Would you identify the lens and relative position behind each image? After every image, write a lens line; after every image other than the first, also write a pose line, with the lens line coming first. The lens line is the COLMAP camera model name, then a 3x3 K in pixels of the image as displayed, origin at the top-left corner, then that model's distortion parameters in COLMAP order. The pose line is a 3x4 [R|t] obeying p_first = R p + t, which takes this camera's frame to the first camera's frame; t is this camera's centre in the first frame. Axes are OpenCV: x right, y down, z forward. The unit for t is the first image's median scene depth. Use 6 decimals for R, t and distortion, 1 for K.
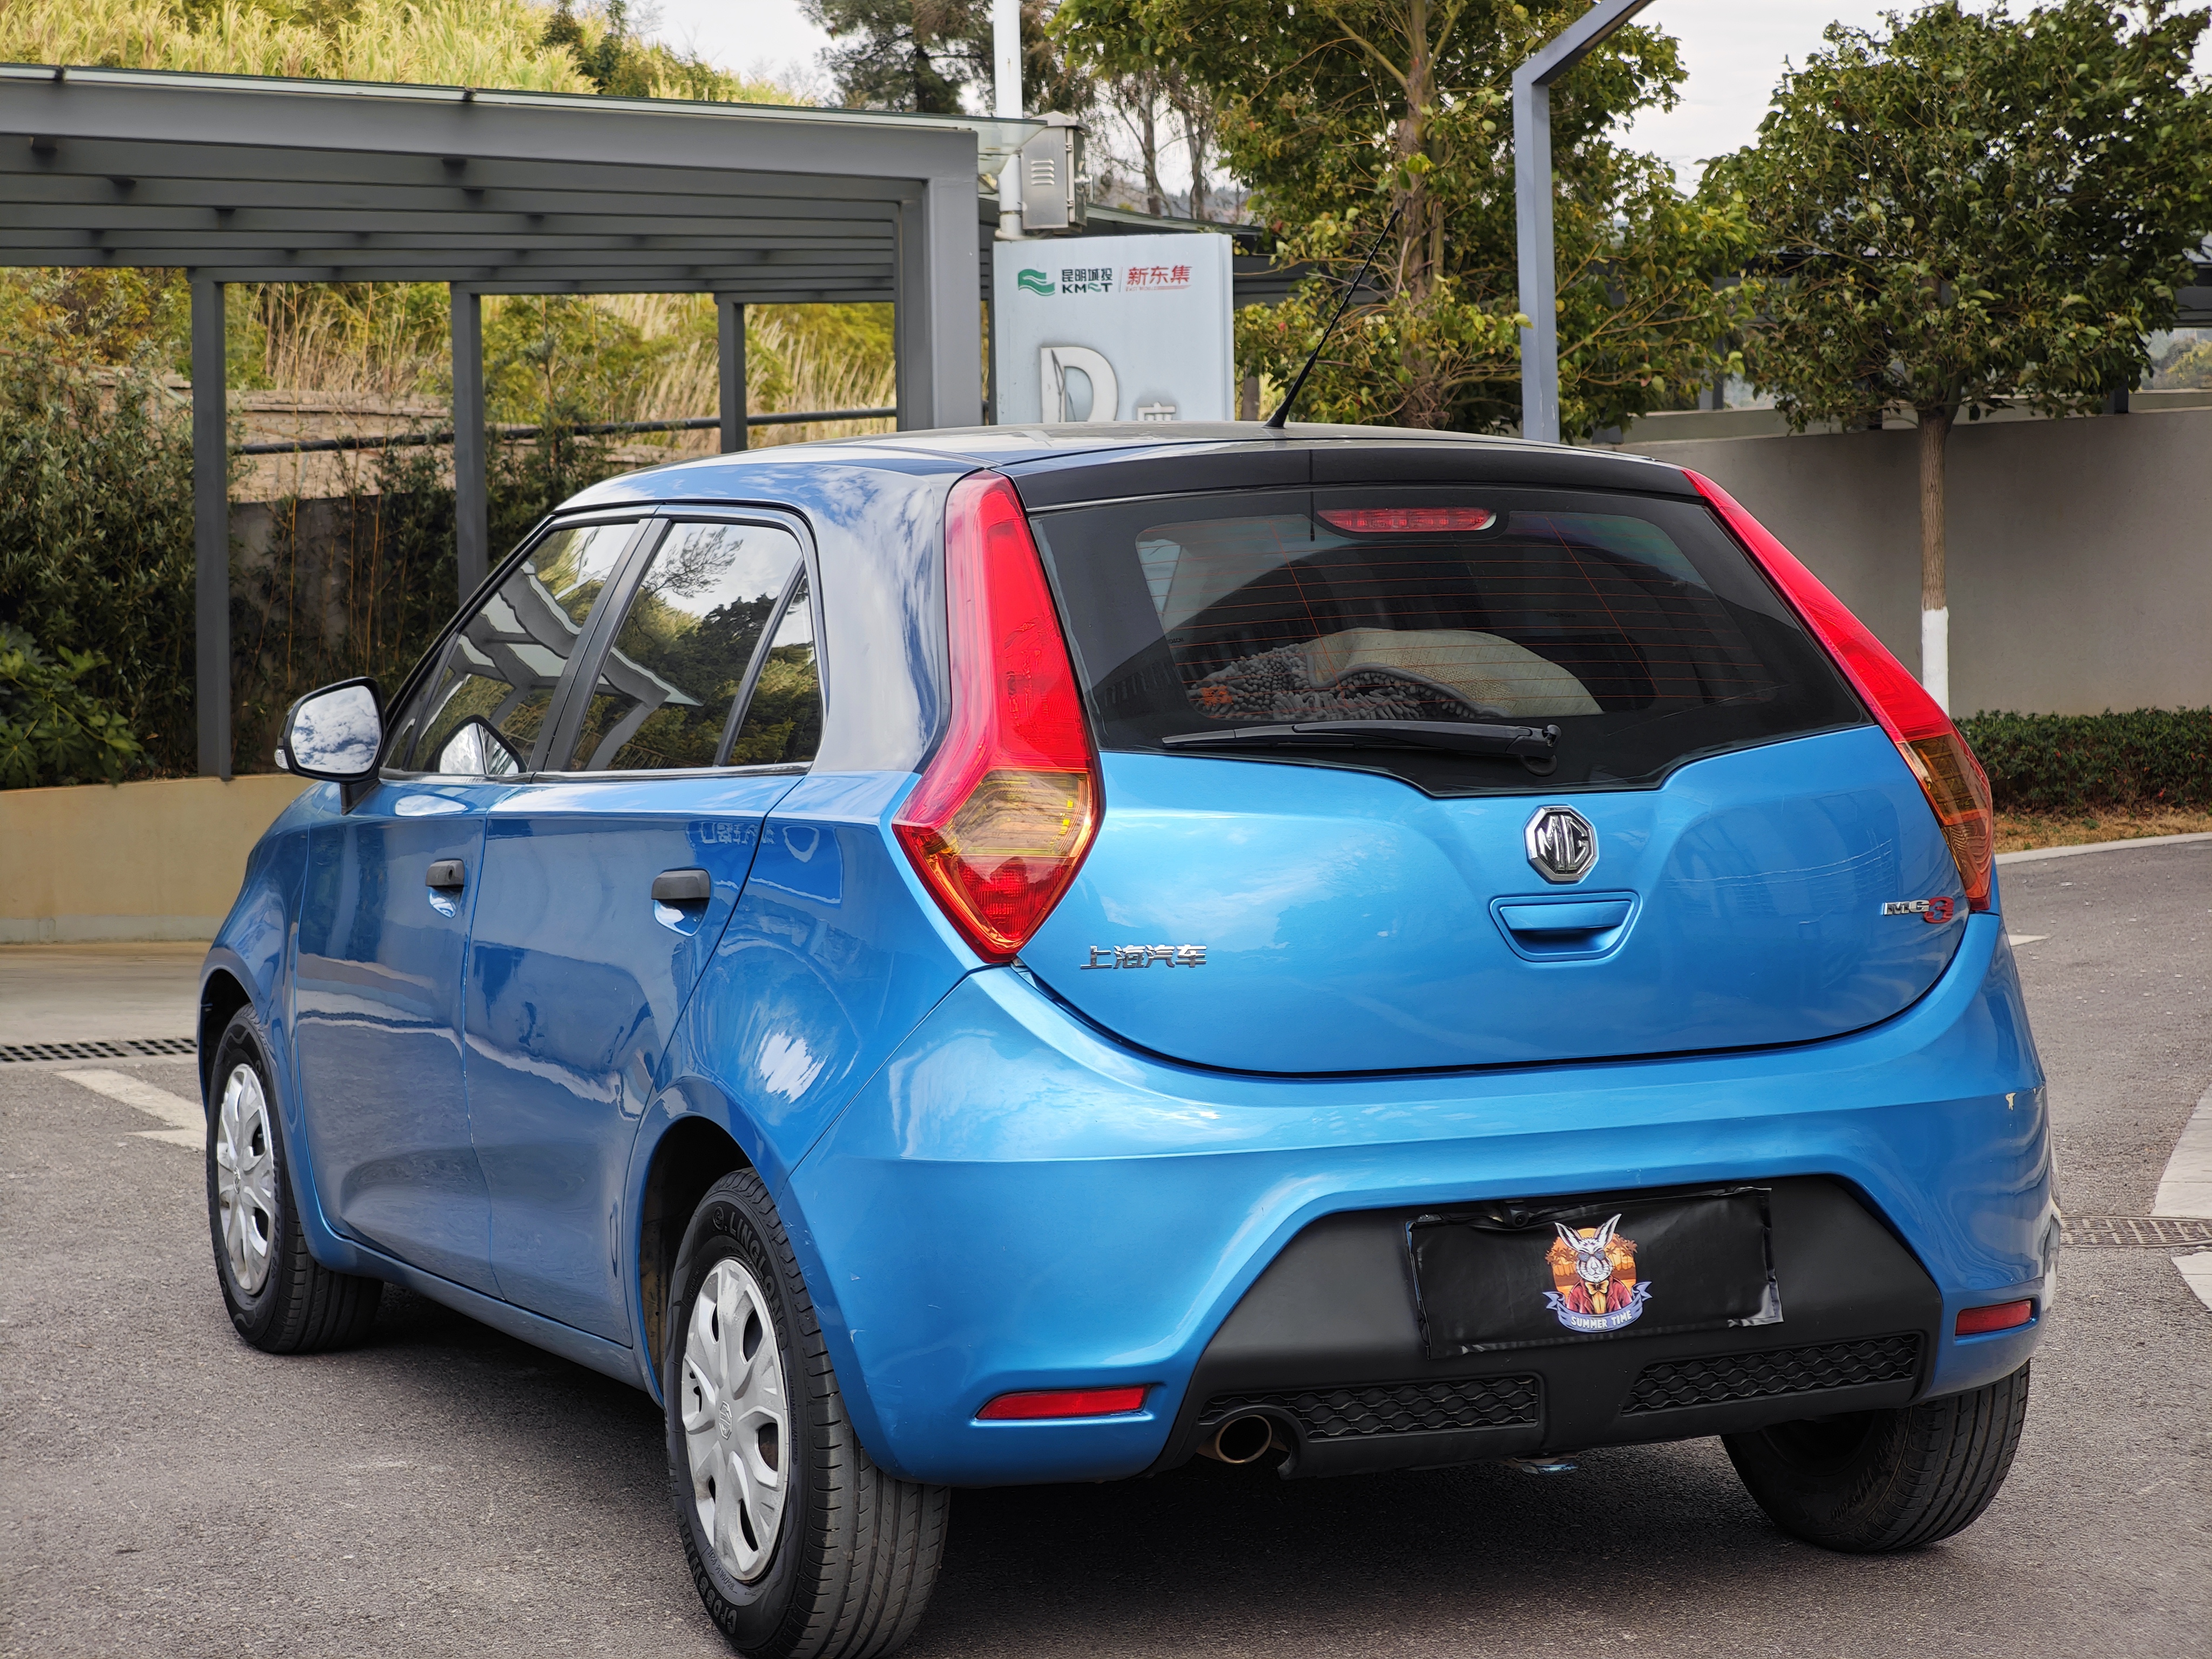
lens RADIAL K [[4782.6, 0, 1106.0], [0, 4782.6, 829.5], [0, 0, 1]] dist [0.042786, -1.167810]
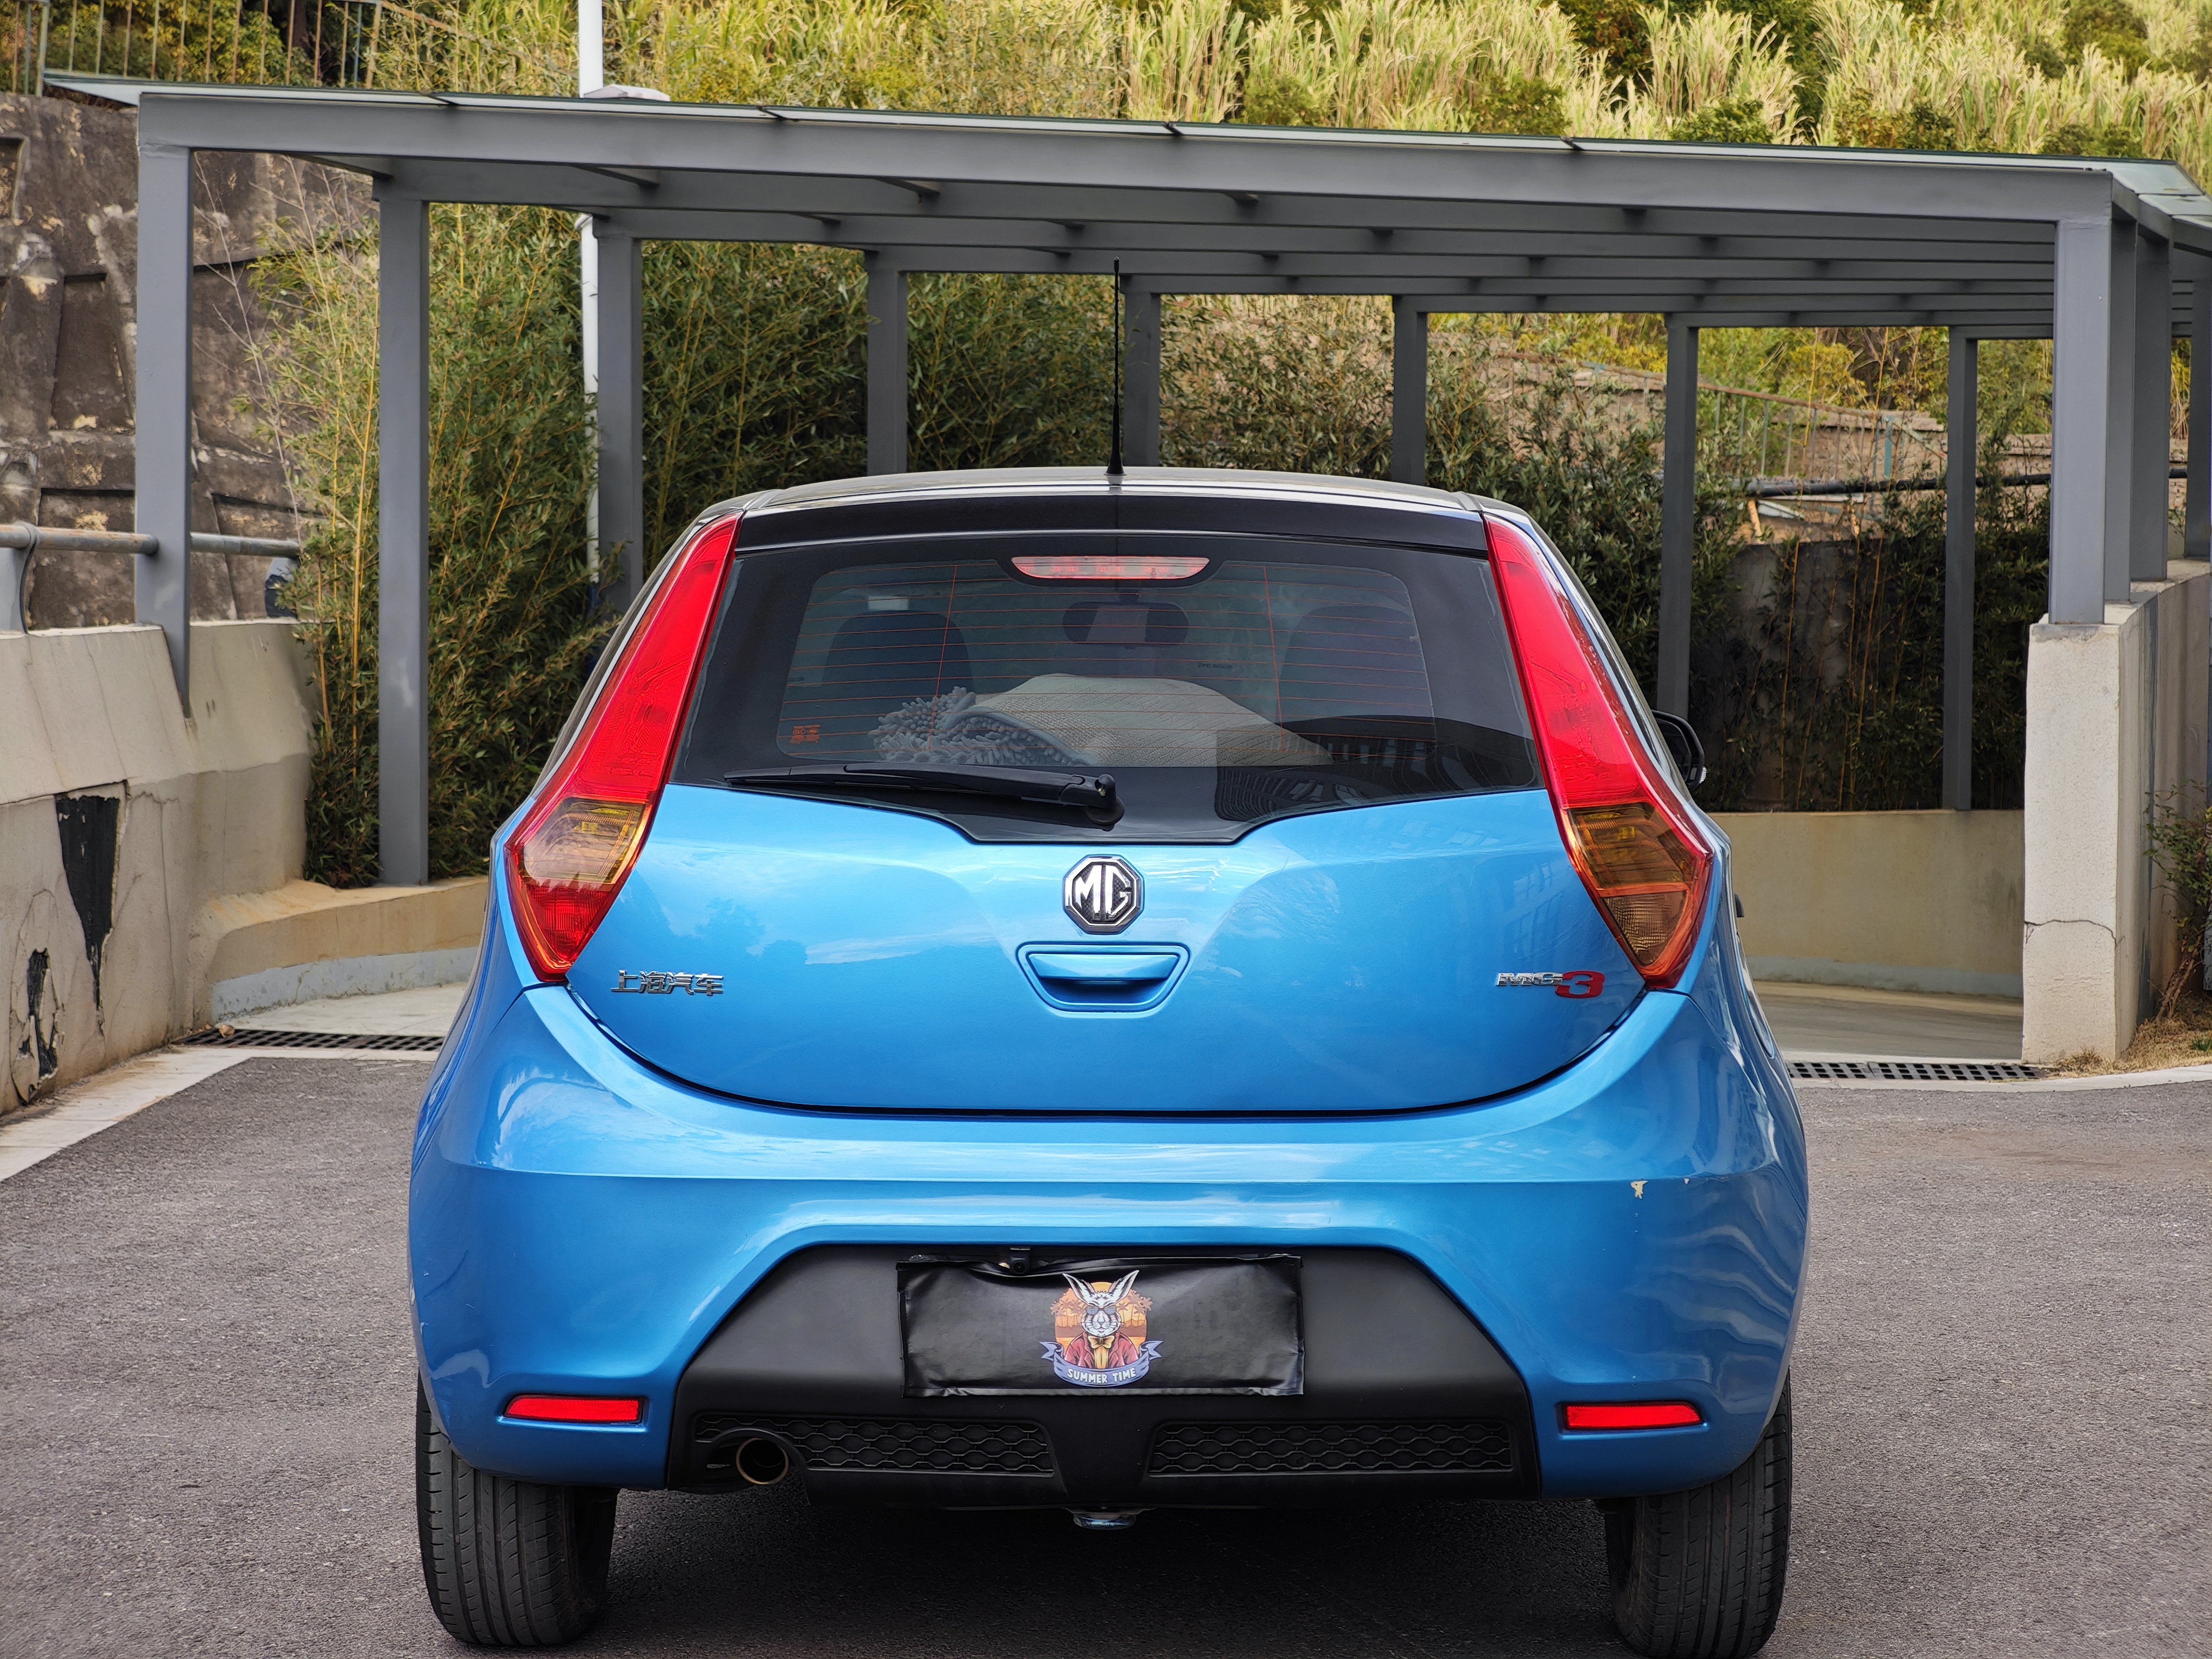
lens RADIAL K [[4782.6, 0, 1106.0], [0, 4782.6, 829.5], [0, 0, 1]] dist [0.042786, -1.167810]
pose [[0.921545, 0.040592, -0.386144, 0.477967], [-0.044069, 0.999028, -0.000152, -0.010299], [0.385763, 0.017157, 0.922438, 0.082311]]
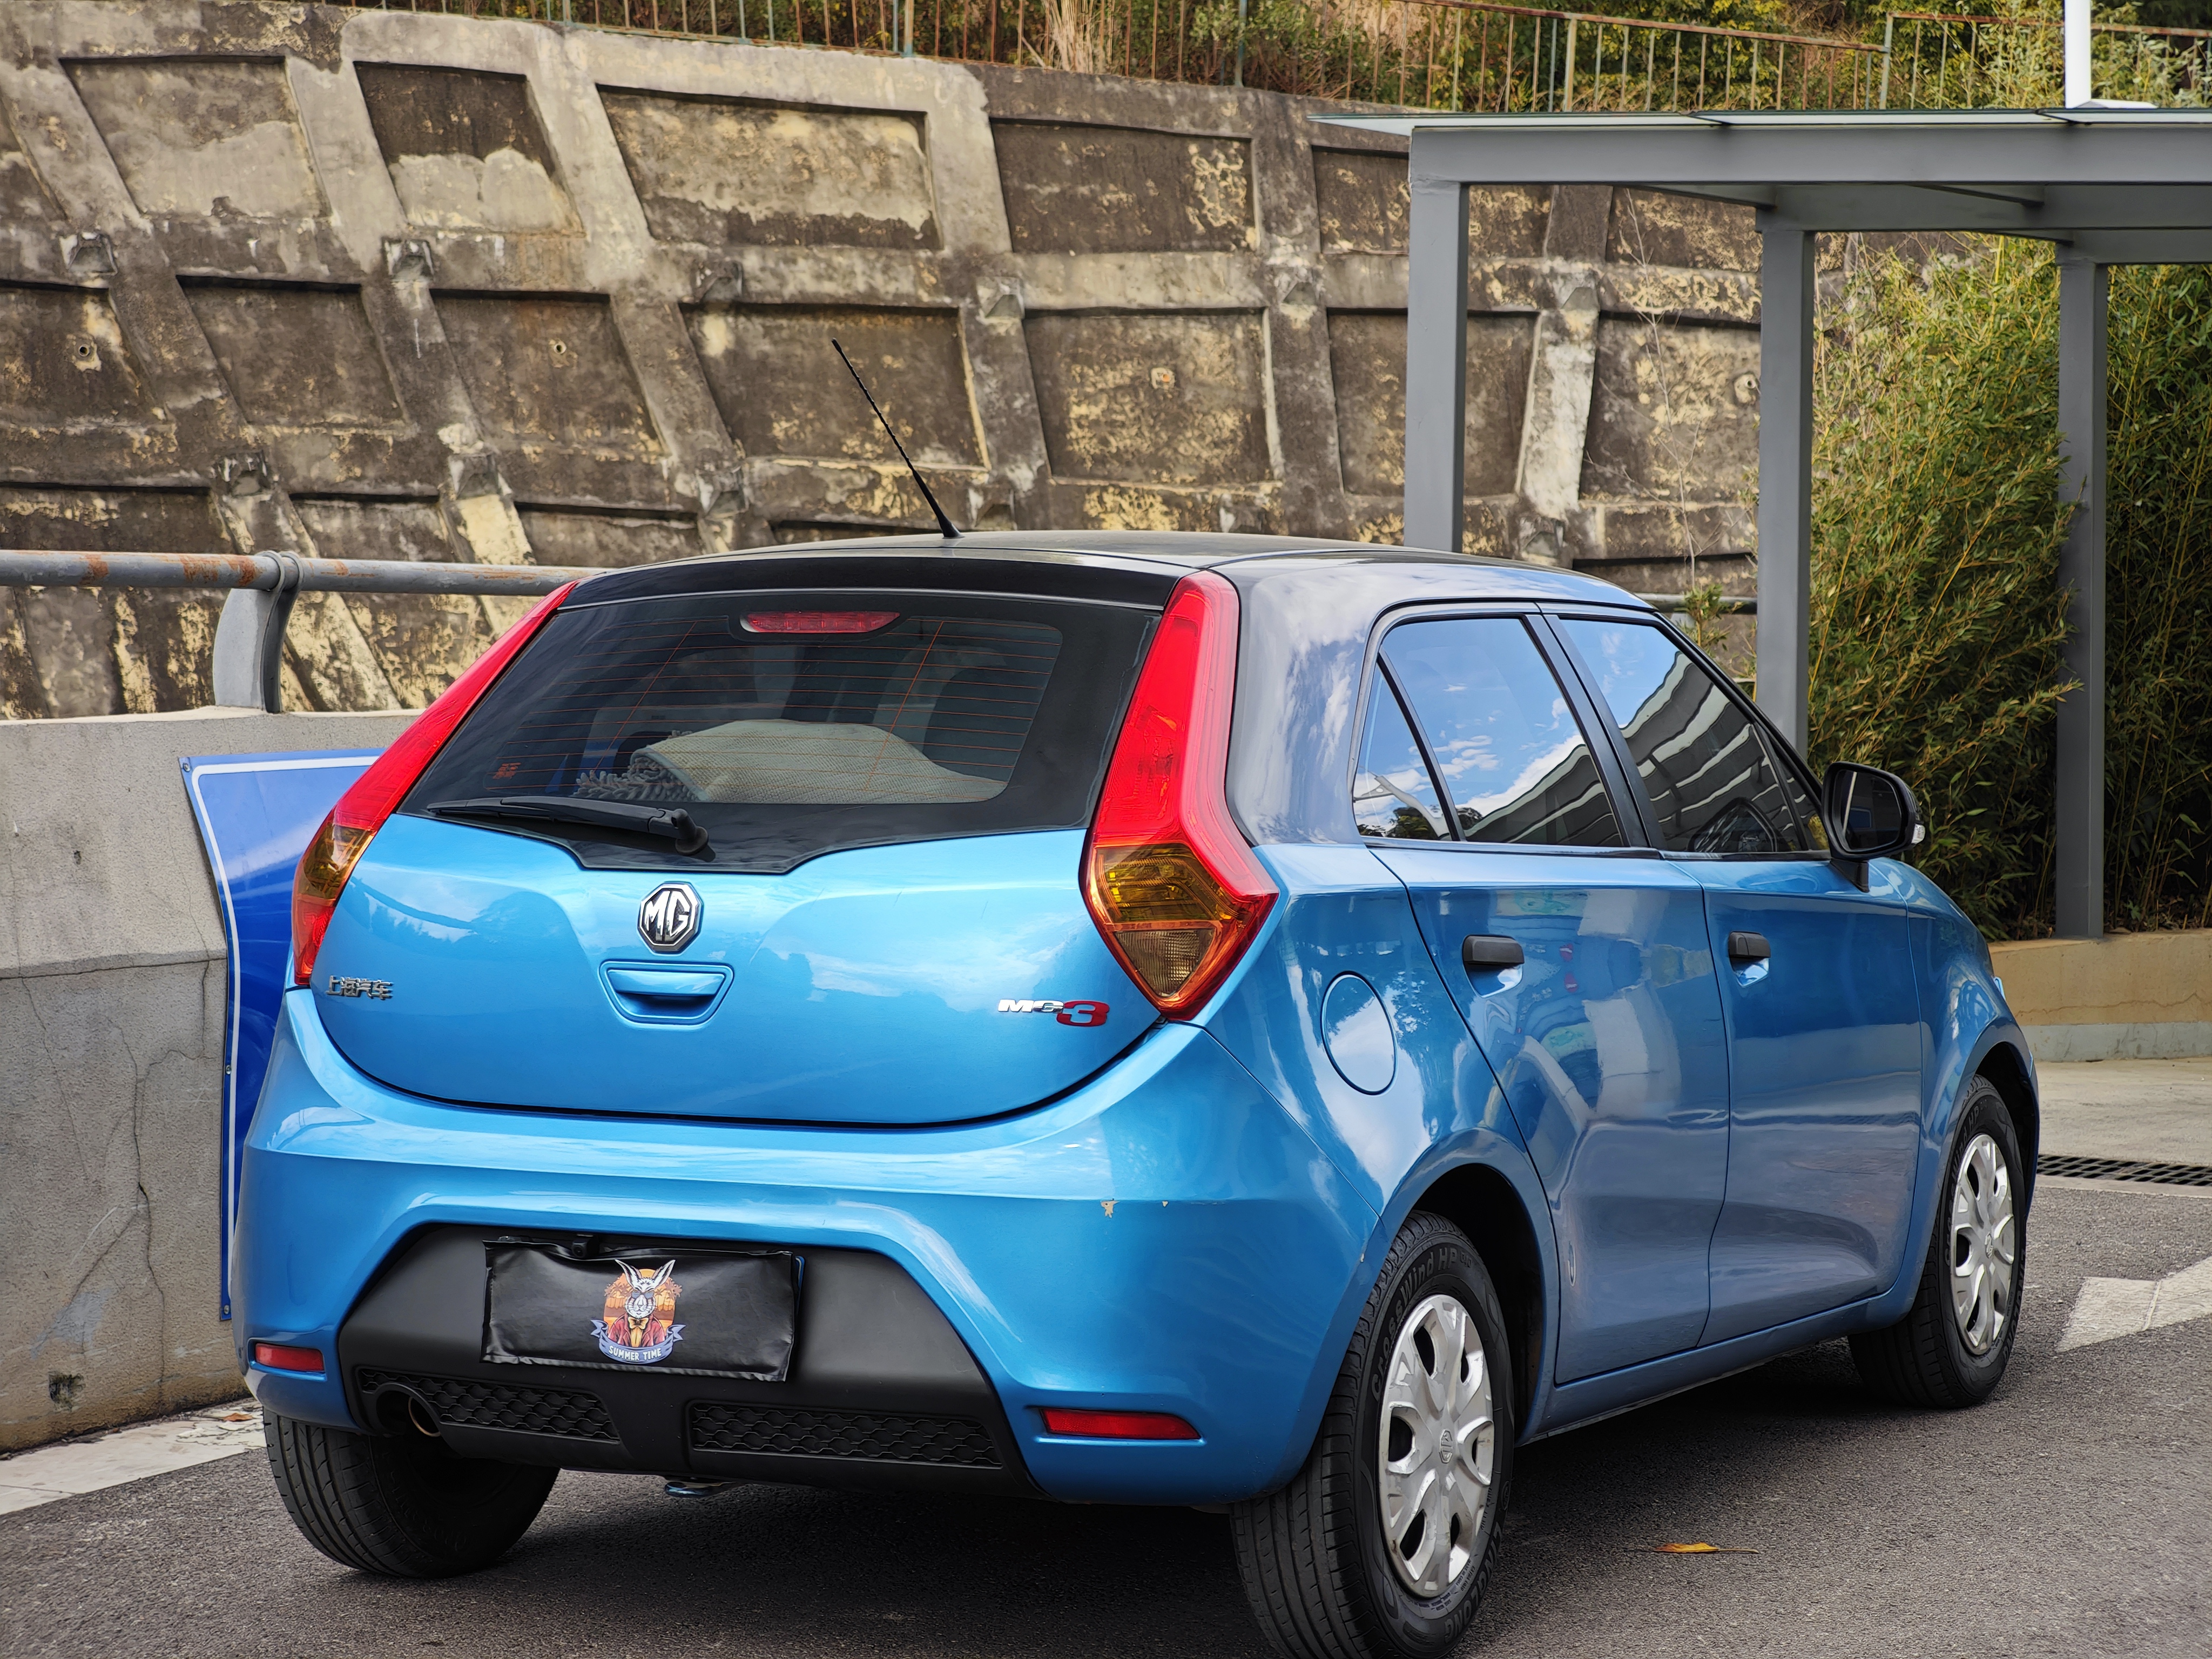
lens RADIAL K [[4782.6, 0, 1106.0], [0, 4782.6, 829.5], [0, 0, 1]] dist [0.042786, -1.167810]
pose [[0.668913, 0.050354, -0.741634, 0.971837], [-0.050430, 0.998478, 0.022309, -0.046514], [0.741629, 0.022478, 0.670434, 0.339295]]
